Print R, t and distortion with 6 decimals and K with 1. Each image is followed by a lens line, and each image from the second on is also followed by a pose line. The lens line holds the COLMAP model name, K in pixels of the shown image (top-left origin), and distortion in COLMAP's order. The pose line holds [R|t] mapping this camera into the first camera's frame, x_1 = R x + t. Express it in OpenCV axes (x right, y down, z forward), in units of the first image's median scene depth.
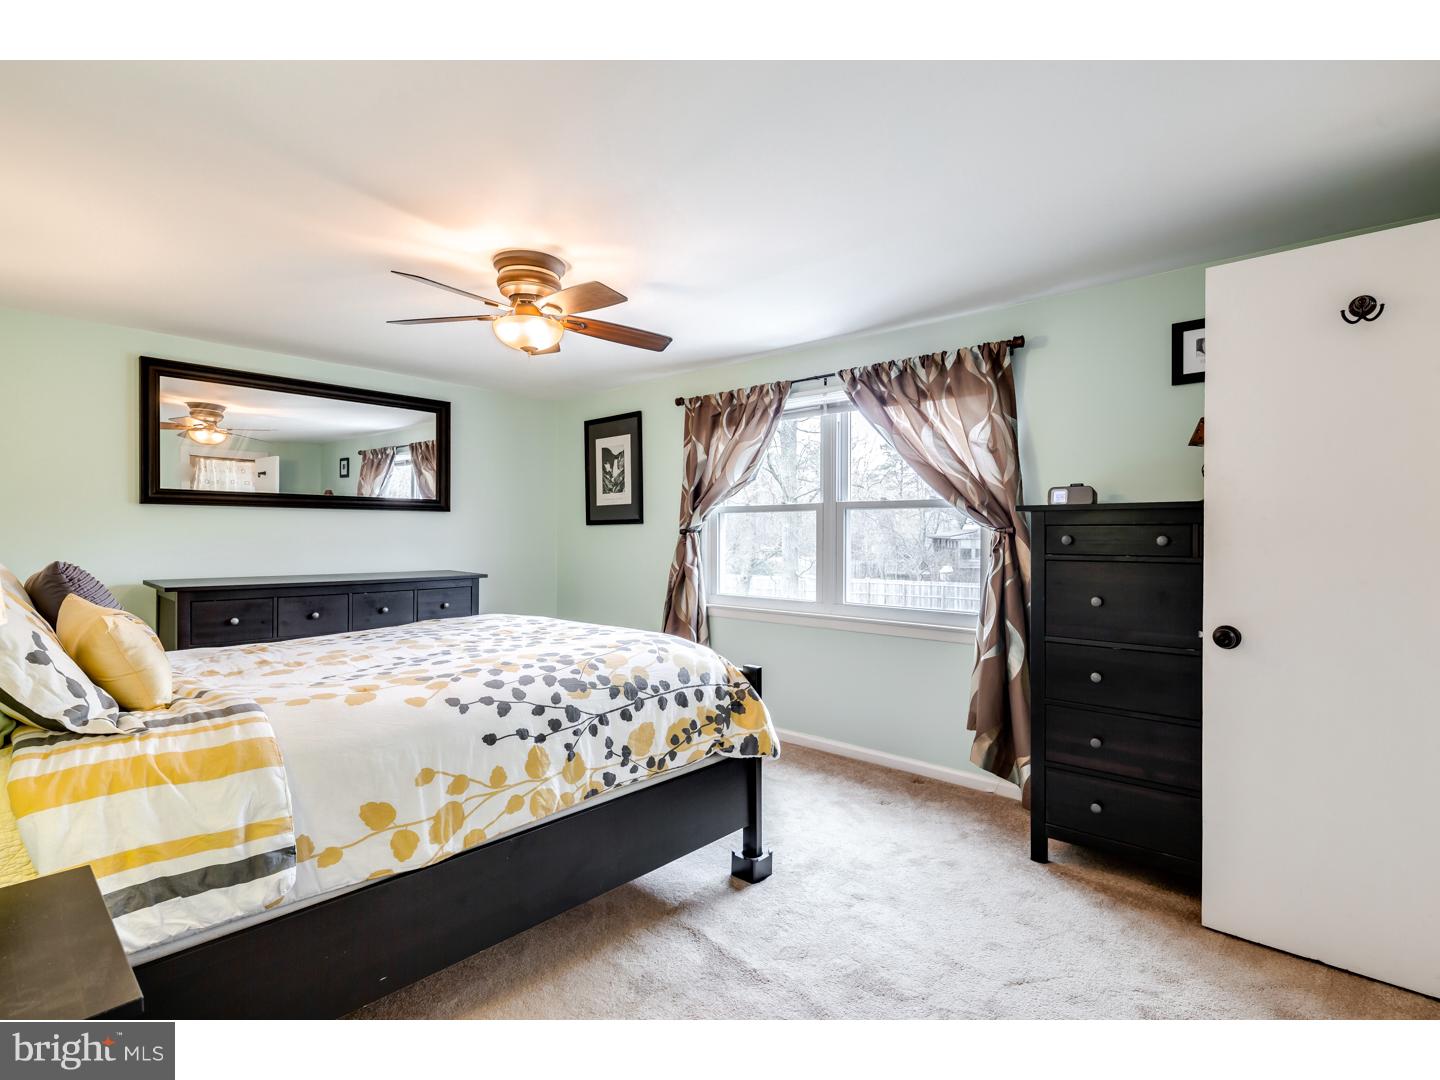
lens RADIAL K [[707.0, 0, 722.5], [0, 707.0, 537.0], [0, 0, 1]] dist [0.000320, -0.002392]
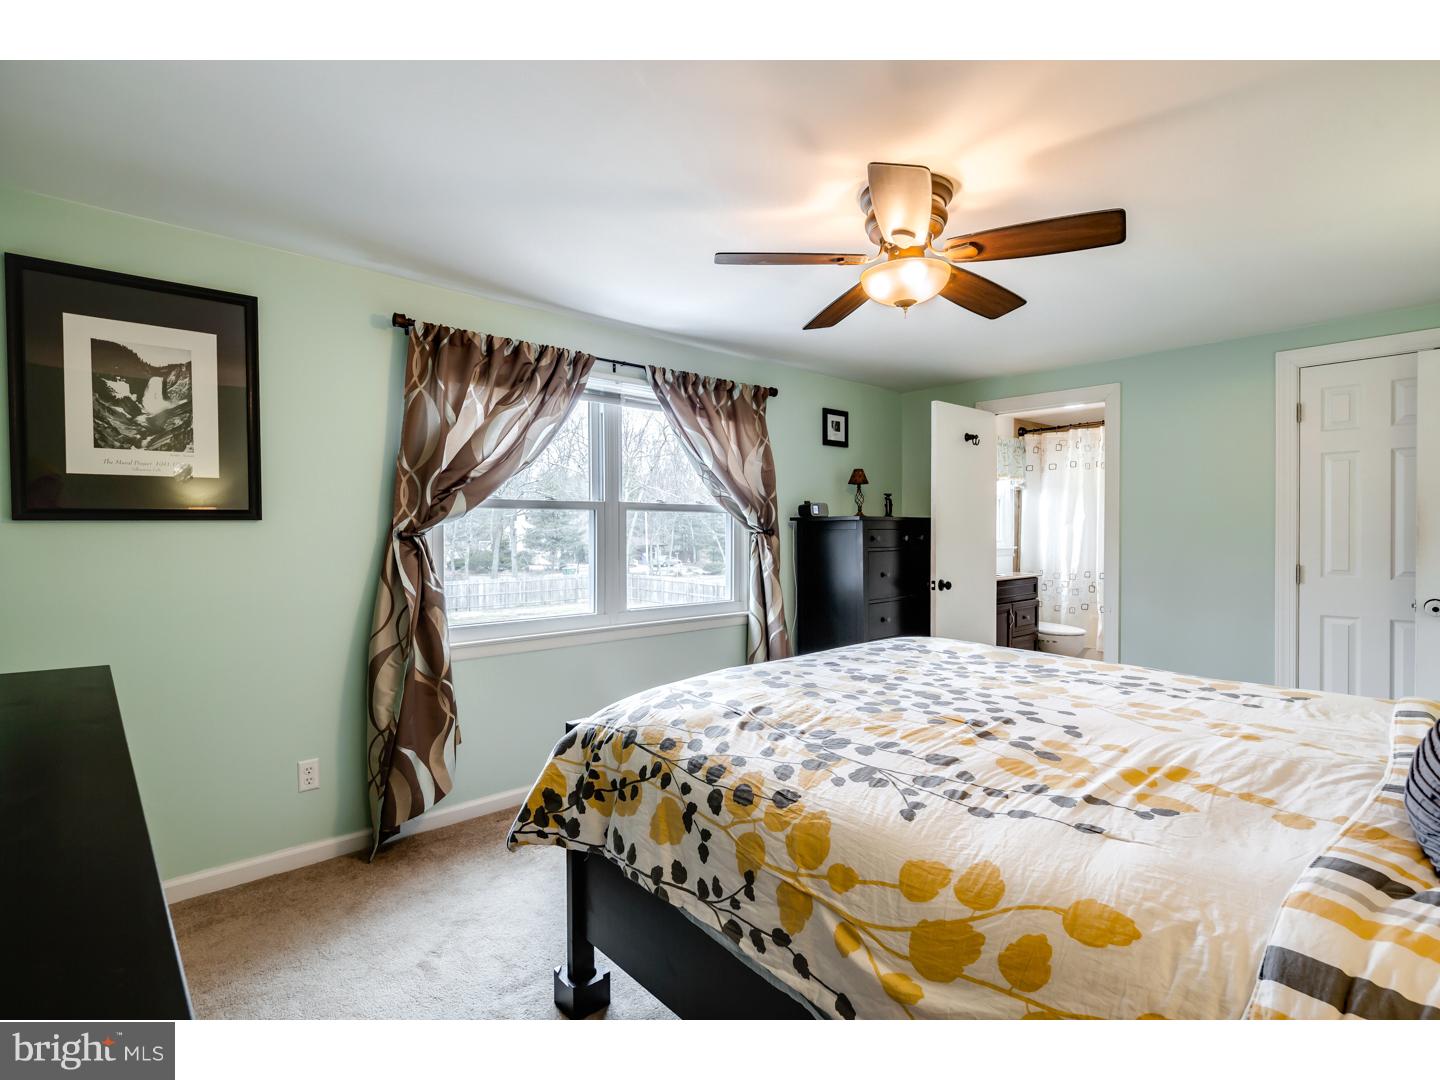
lens RADIAL K [[707.0, 0, 715.6], [0, 707.0, 541.3], [0, 0, 1]] dist [0.000320, -0.002392]
pose [[0.096972, -0.010476, 0.995232, -0.699779], [0.012021, 0.999884, 0.009354, -0.004749], [-0.995215, 0.011057, 0.097087, 0.737594]]
